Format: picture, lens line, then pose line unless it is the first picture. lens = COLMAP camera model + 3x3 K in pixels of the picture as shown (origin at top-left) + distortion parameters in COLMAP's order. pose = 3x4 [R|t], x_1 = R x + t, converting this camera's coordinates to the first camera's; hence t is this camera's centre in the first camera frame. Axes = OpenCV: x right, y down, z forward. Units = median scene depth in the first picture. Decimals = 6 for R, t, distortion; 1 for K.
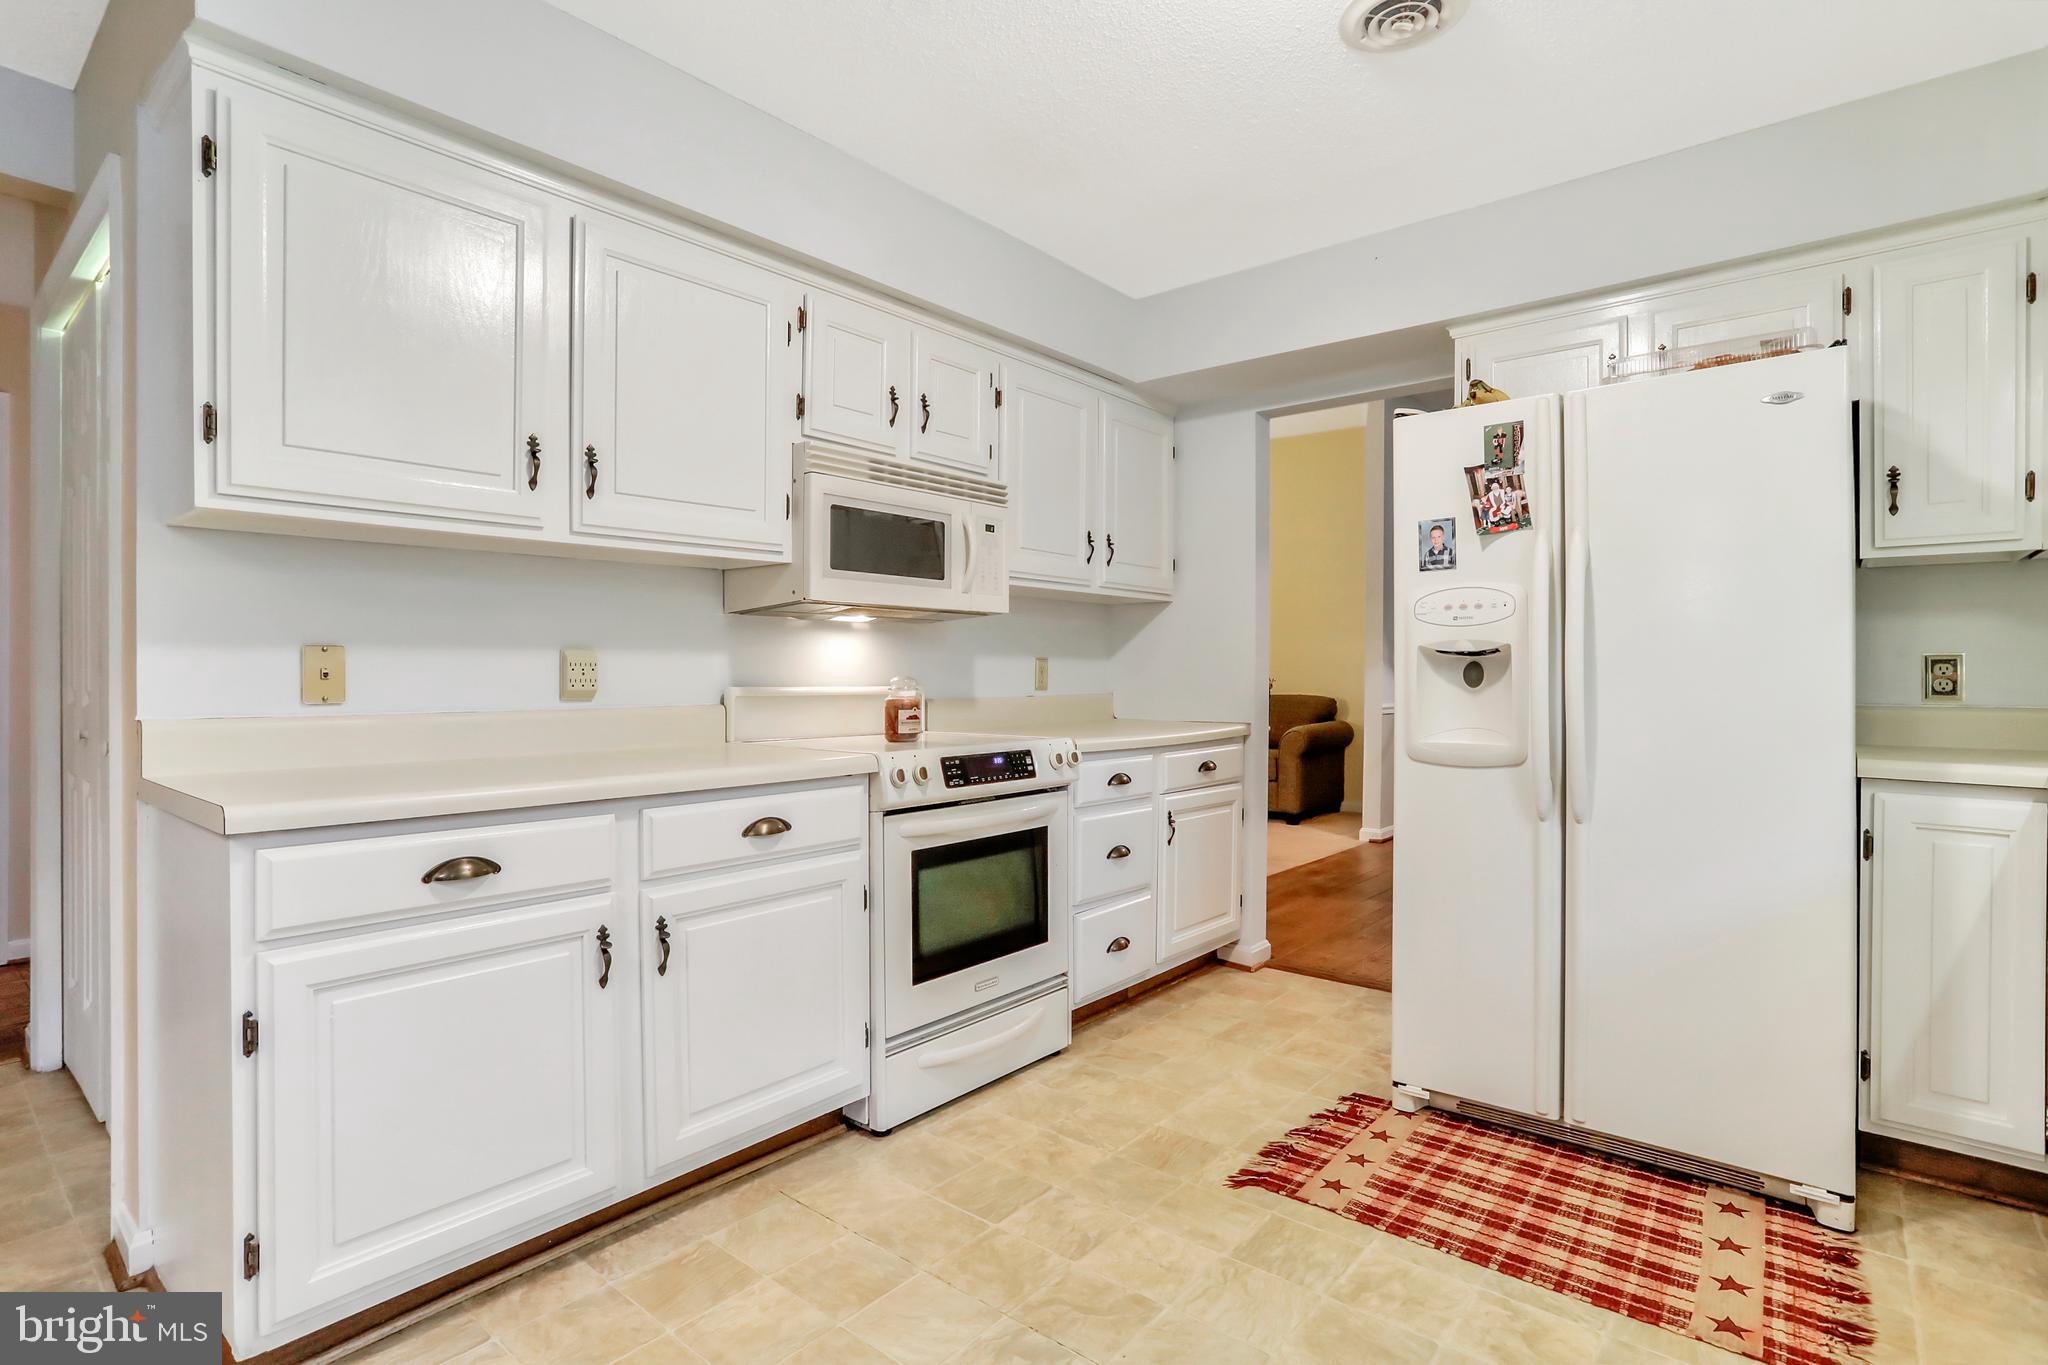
lens RADIAL K [[989.0, 0, 1026.1], [0, 989.0, 675.8], [0, 0, 1]] dist [-0.026369, 0.014573]
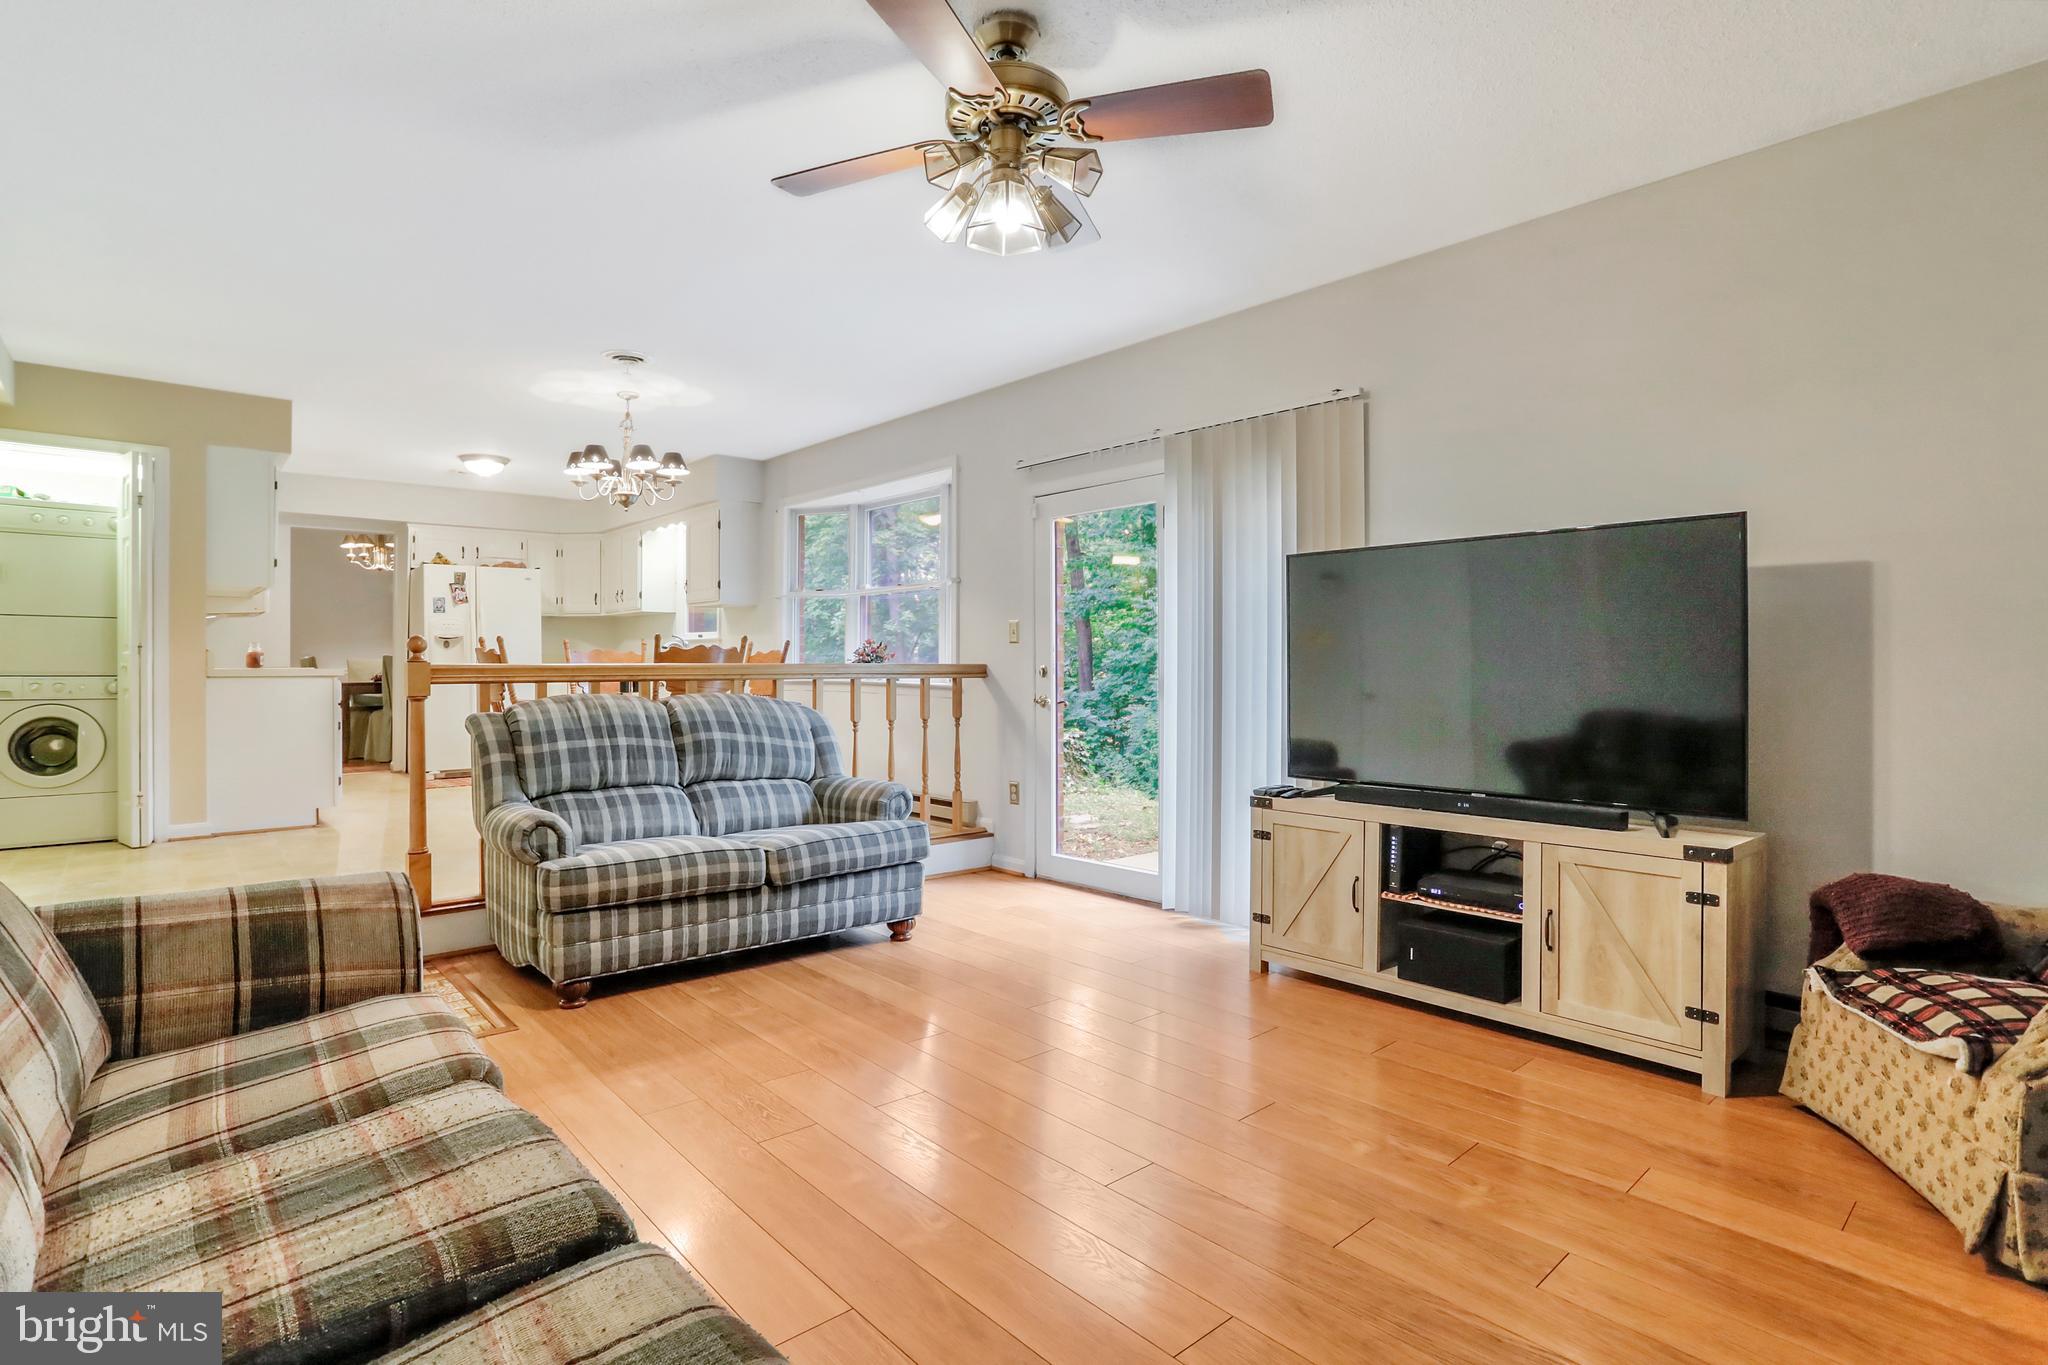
lens RADIAL K [[989.0, 0, 1009.0], [0, 989.0, 675.3], [0, 0, 1]] dist [-0.026369, 0.014573]
pose [[0.136003, -0.009600, 0.990662, -2.693007], [0.006183, 0.999942, 0.008841, 0.088688], [-0.990689, 0.004923, 0.136055, -1.393402]]
